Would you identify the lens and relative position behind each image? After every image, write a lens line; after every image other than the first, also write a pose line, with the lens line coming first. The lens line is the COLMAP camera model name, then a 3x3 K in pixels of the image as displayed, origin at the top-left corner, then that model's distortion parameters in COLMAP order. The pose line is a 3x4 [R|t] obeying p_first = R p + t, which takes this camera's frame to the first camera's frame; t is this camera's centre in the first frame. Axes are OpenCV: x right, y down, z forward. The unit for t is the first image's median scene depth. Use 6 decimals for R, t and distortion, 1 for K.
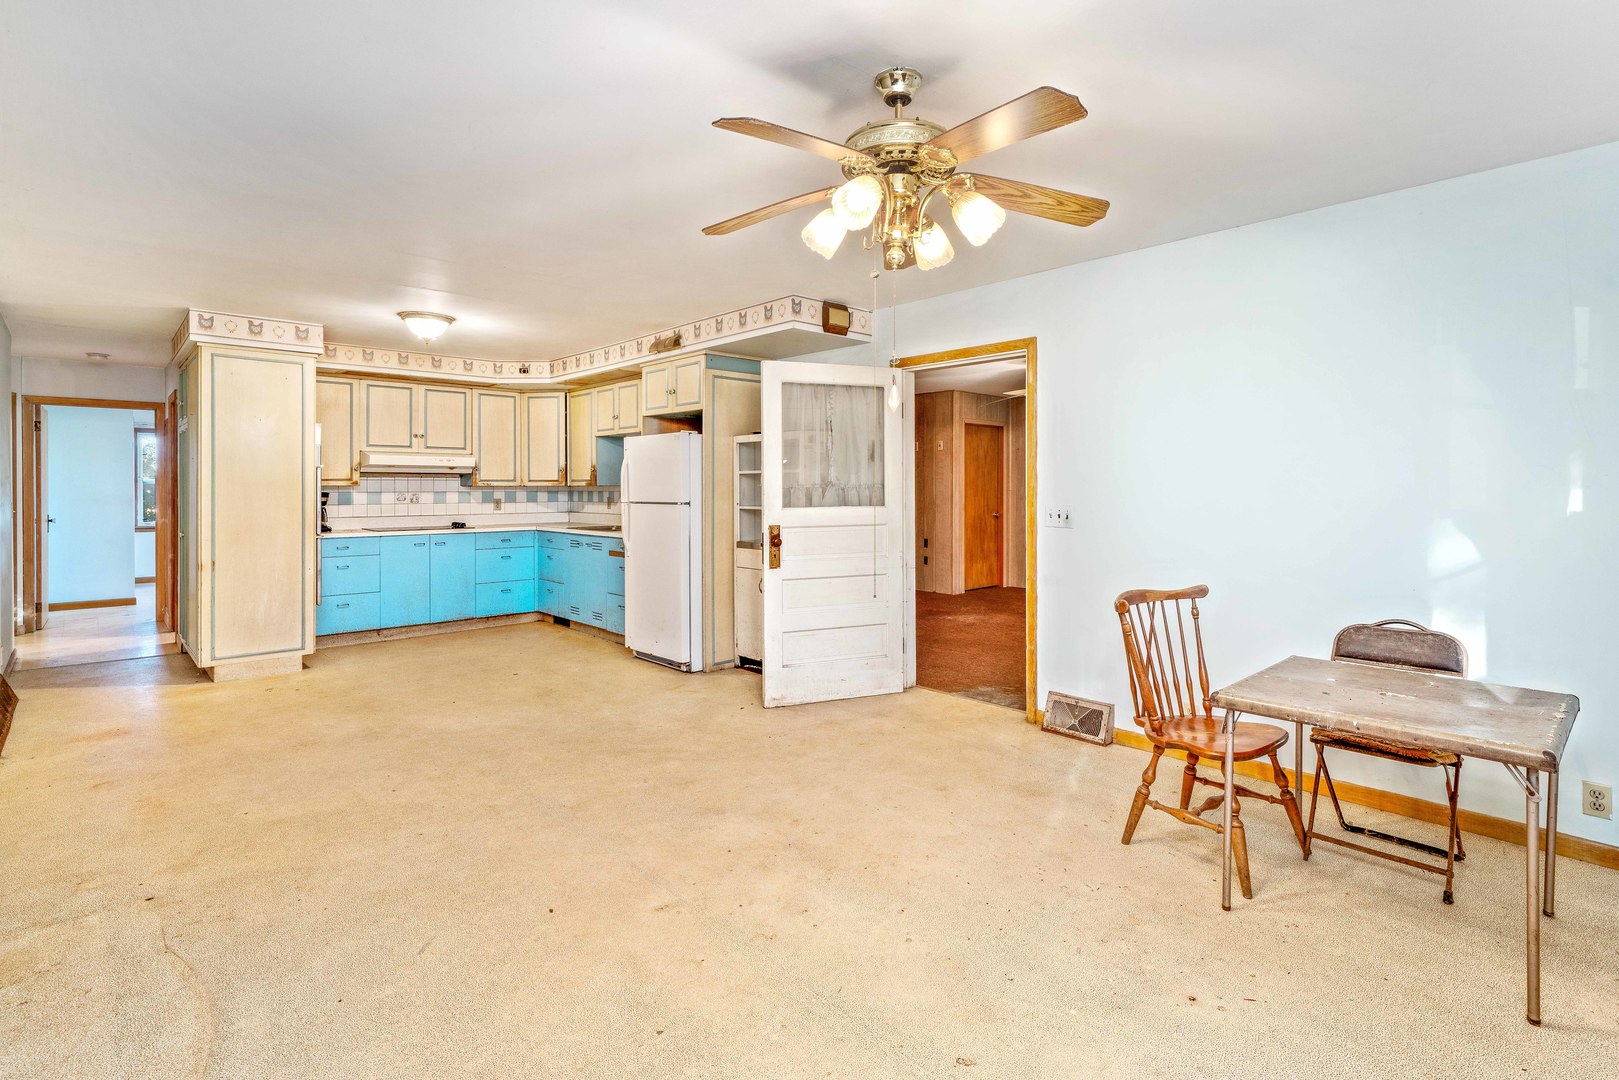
lens RADIAL K [[745.5, 0, 825.0], [0, 745.5, 491.9], [0, 0, 1]] dist [0.006101, 0.000308]
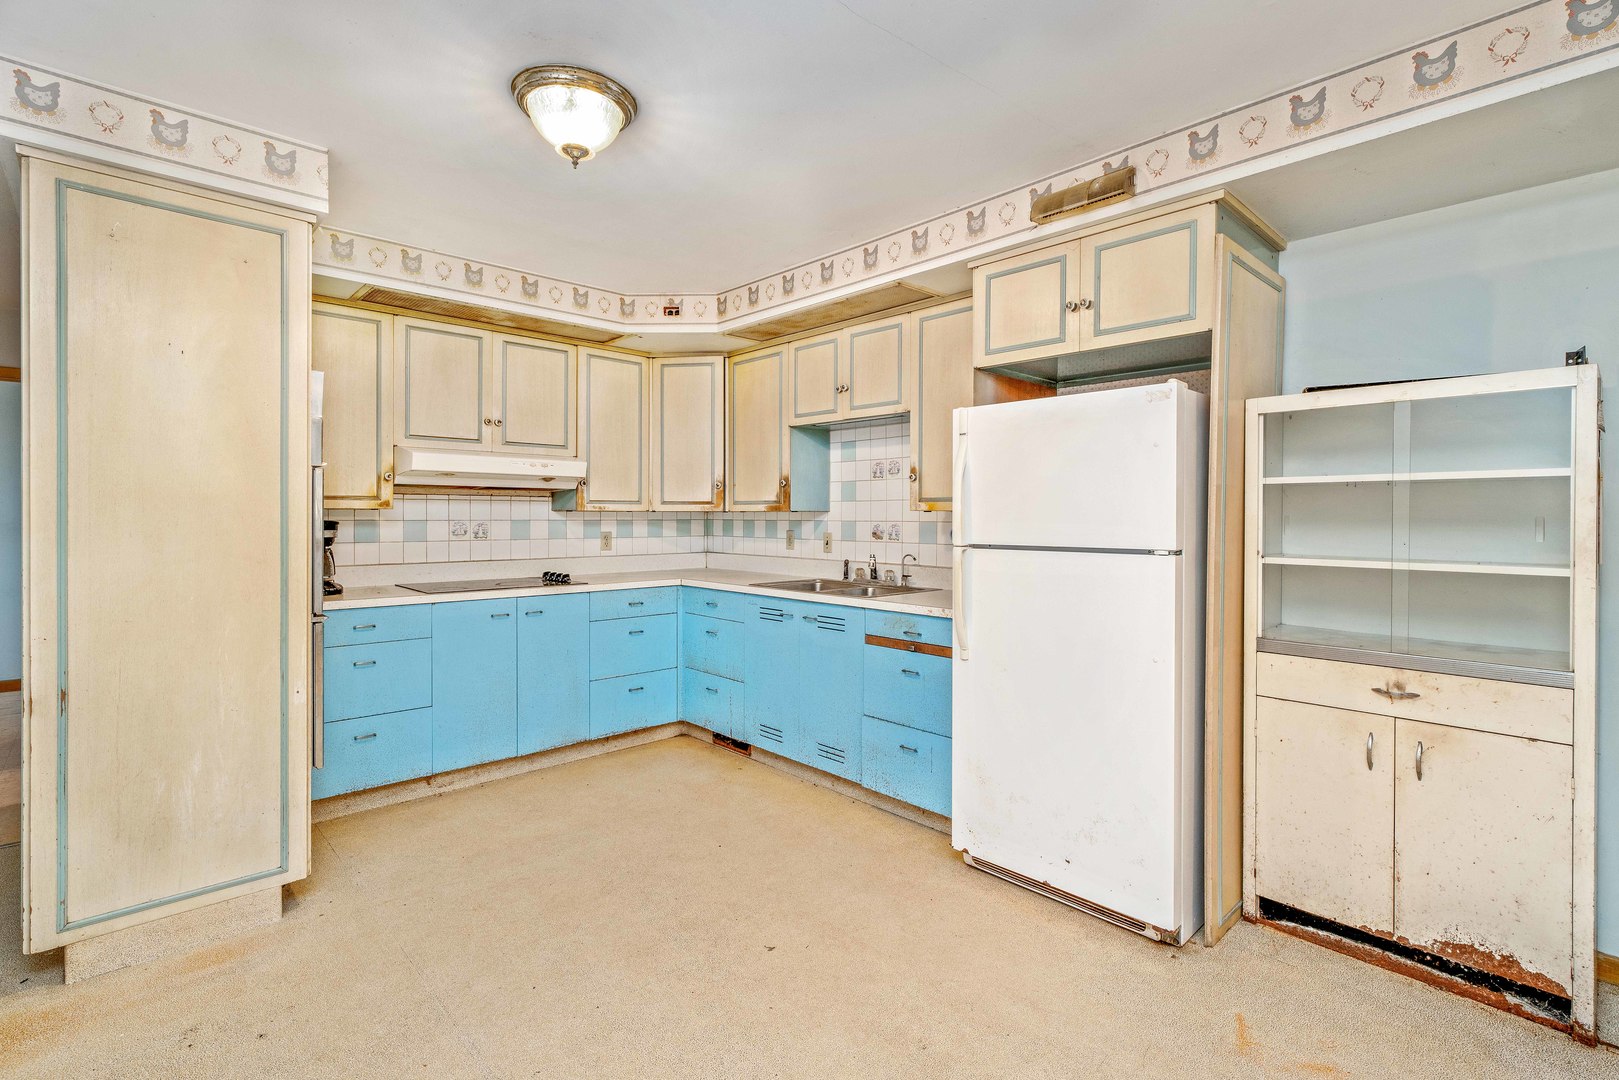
lens RADIAL K [[739.4, 0, 812.3], [0, 739.4, 524.8], [0, 0, 1]] dist [-0.001877, 0.000056]
pose [[0.999945, 0.004747, -0.009306, -0.309457], [-0.004692, 0.999972, 0.005891, -0.001378], [0.009333, -0.005847, 0.999939, 0.460338]]
